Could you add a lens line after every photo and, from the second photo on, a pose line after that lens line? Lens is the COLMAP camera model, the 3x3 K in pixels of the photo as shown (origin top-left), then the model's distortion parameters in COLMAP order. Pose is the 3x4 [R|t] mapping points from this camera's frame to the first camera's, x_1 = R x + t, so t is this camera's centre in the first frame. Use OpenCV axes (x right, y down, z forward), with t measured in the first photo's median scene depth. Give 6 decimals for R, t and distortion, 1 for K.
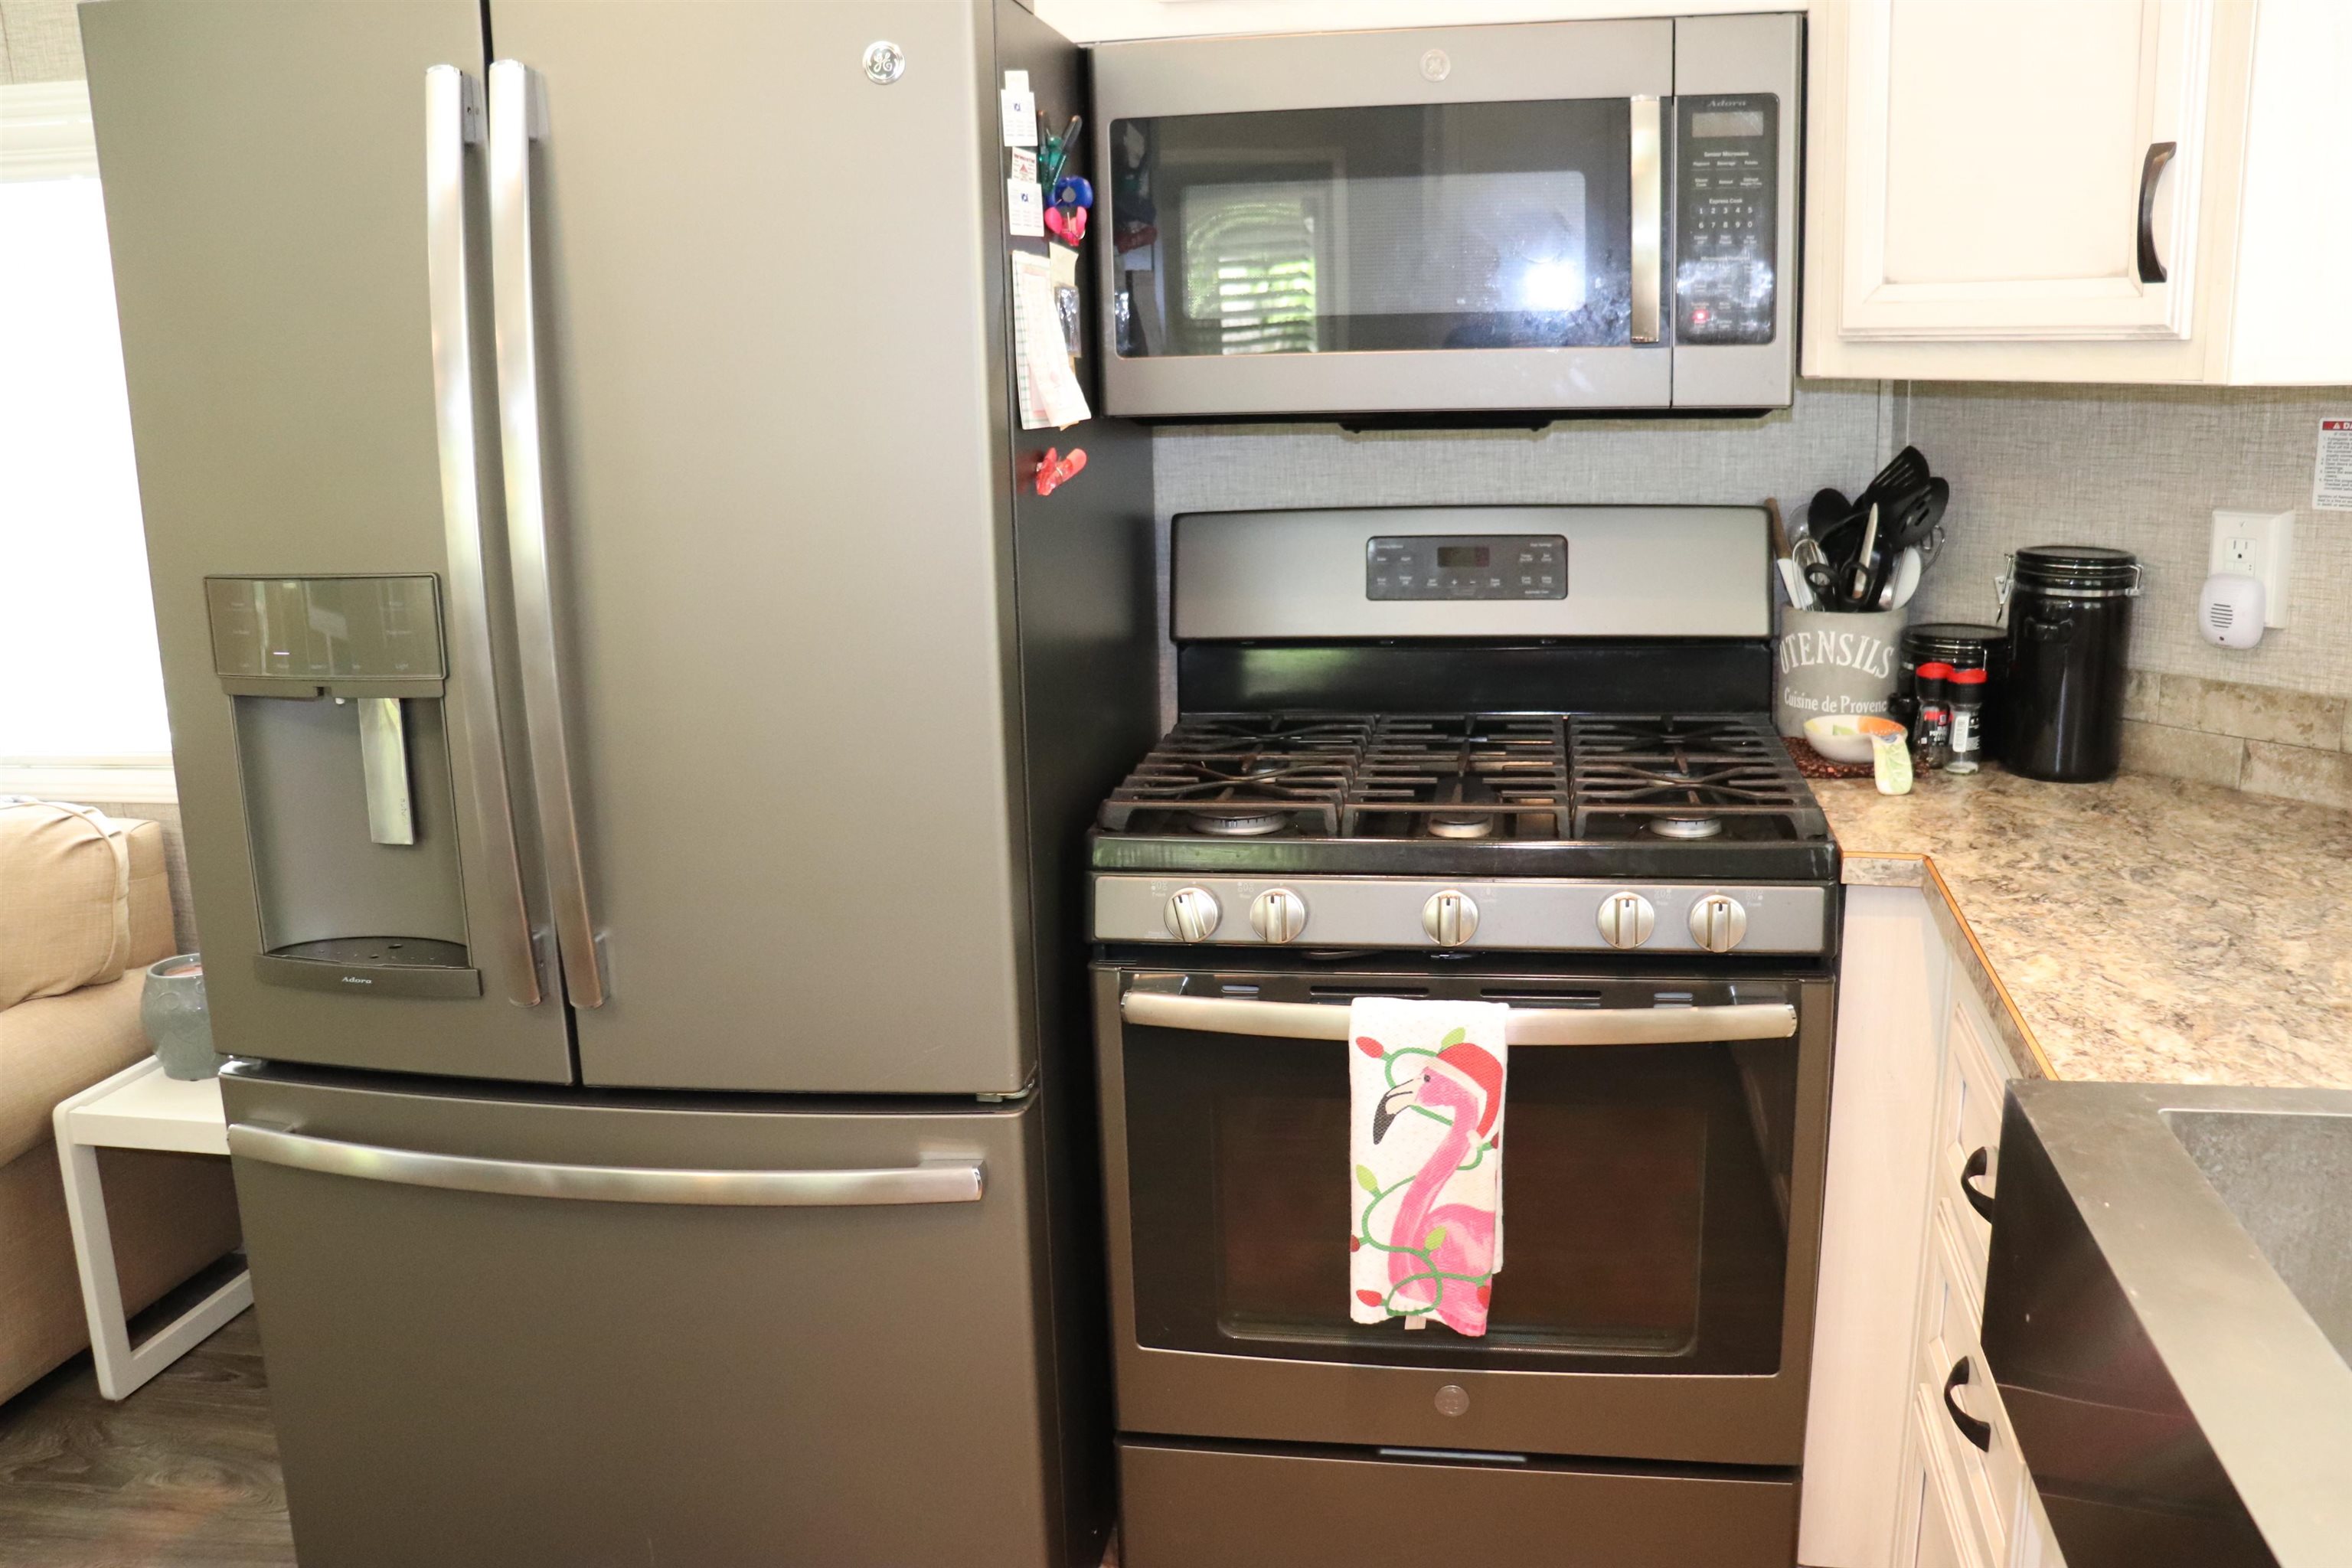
lens RADIAL K [[1940.2, 0, 1187.8], [0, 1940.2, 786.7], [0, 0, 1]] dist [-0.175473, 0.161679]
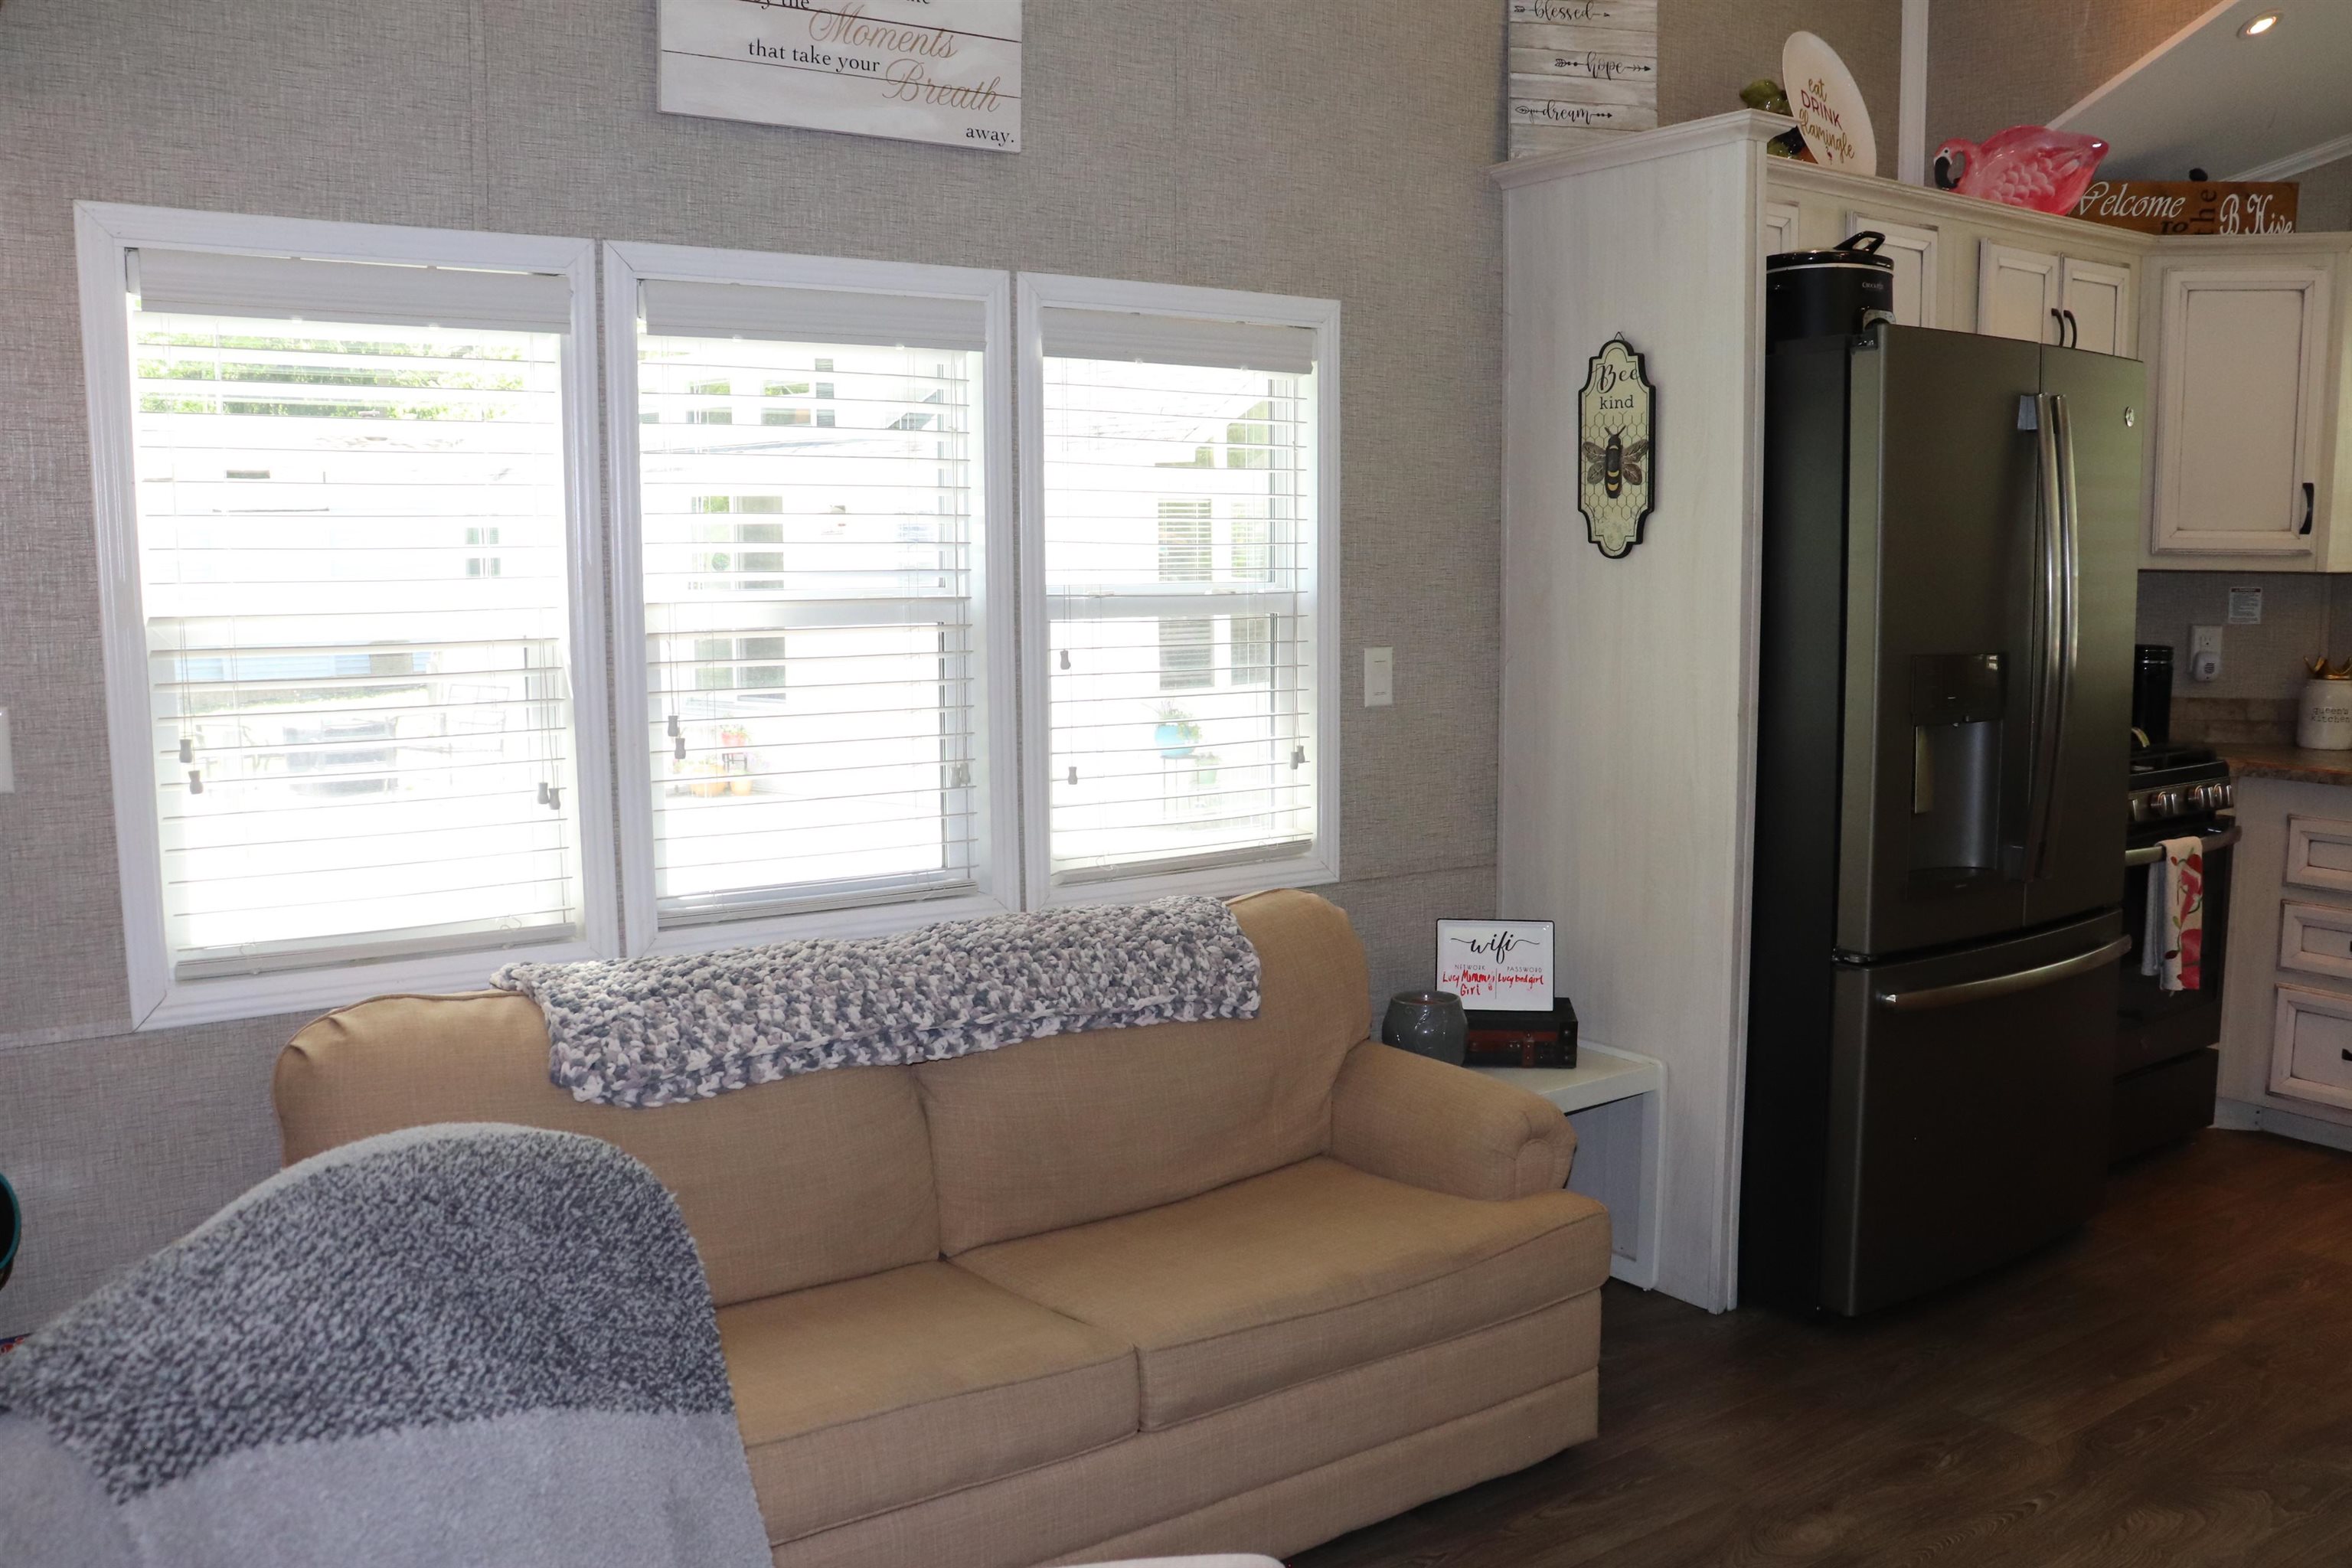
lens RADIAL K [[1937.4, 0, 1199.2], [0, 1937.4, 790.5], [0, 0, 1]] dist [-0.173195, 0.154611]
pose [[0.699242, -0.060621, 0.712310, -2.187055], [0.143498, 0.988020, -0.056781, 0.014301], [-0.700335, 0.141918, 0.699564, 0.262736]]
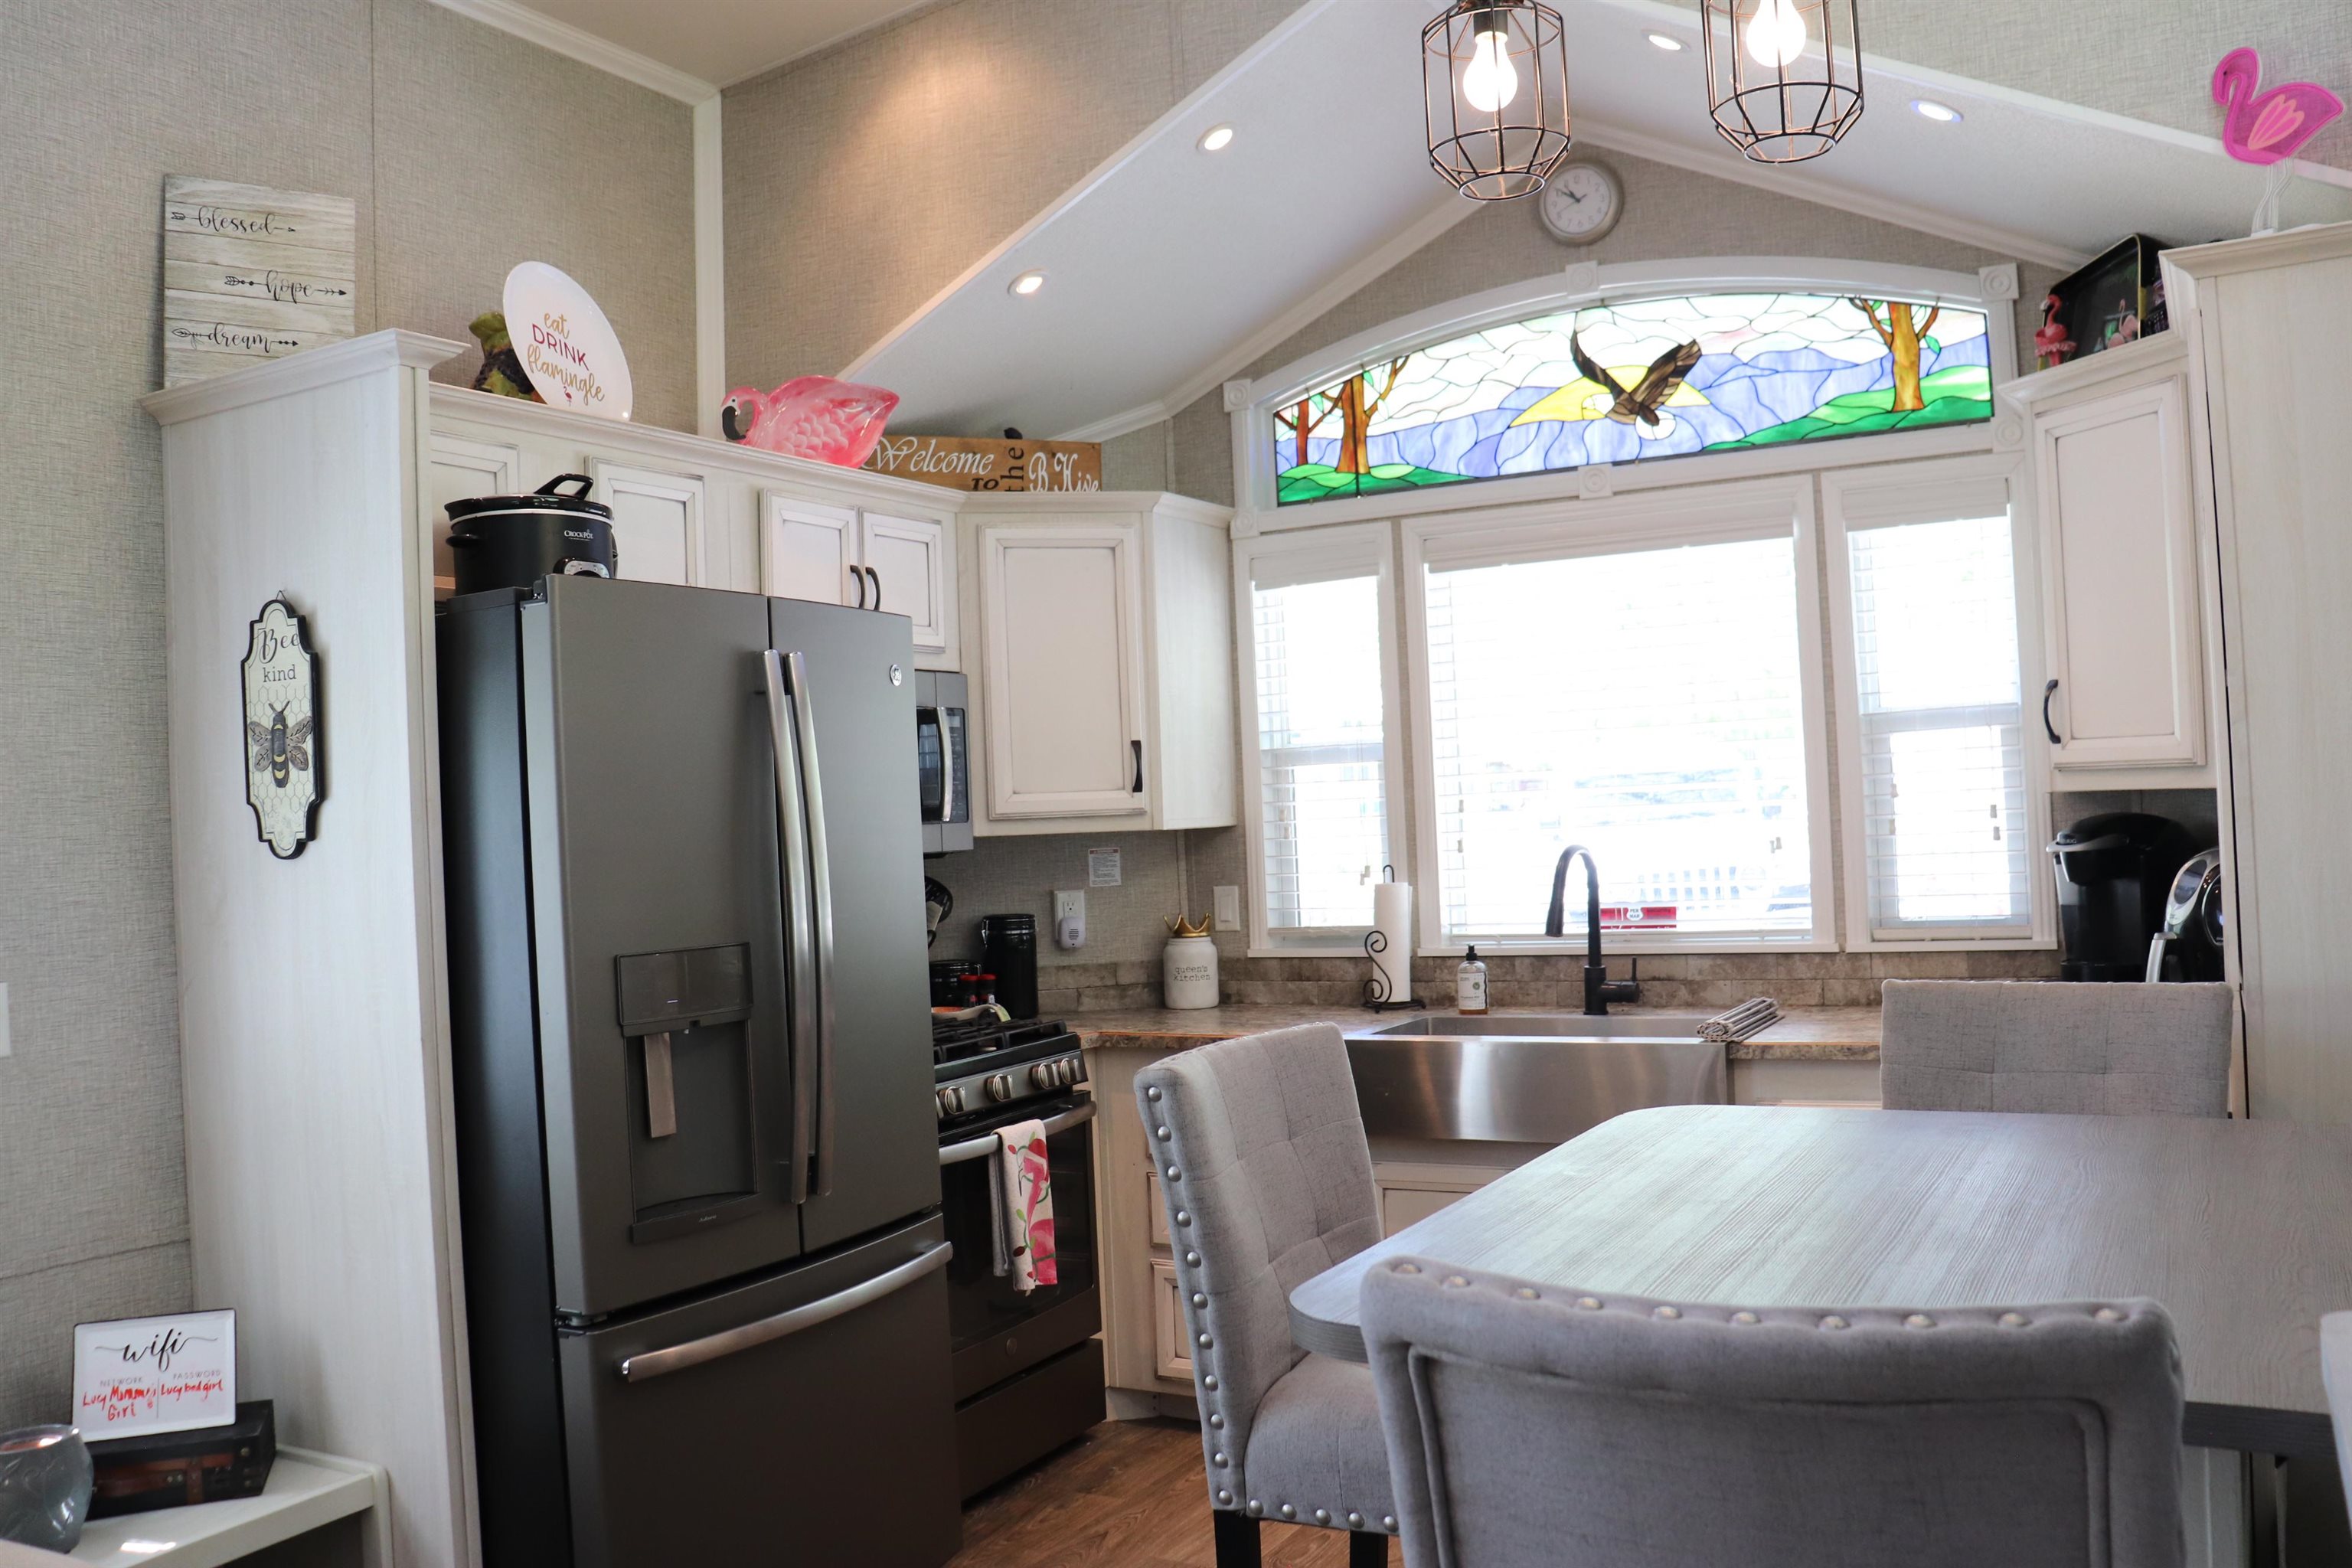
lens RADIAL K [[1940.2, 0, 1187.8], [0, 1940.2, 786.7], [0, 0, 1]] dist [-0.175473, 0.161679]
pose [[0.311421, 0.030130, 0.949794, -1.777467], [0.246729, 0.962656, -0.111436, 0.036636], [-0.917683, 0.269046, 0.292358, 0.120822]]
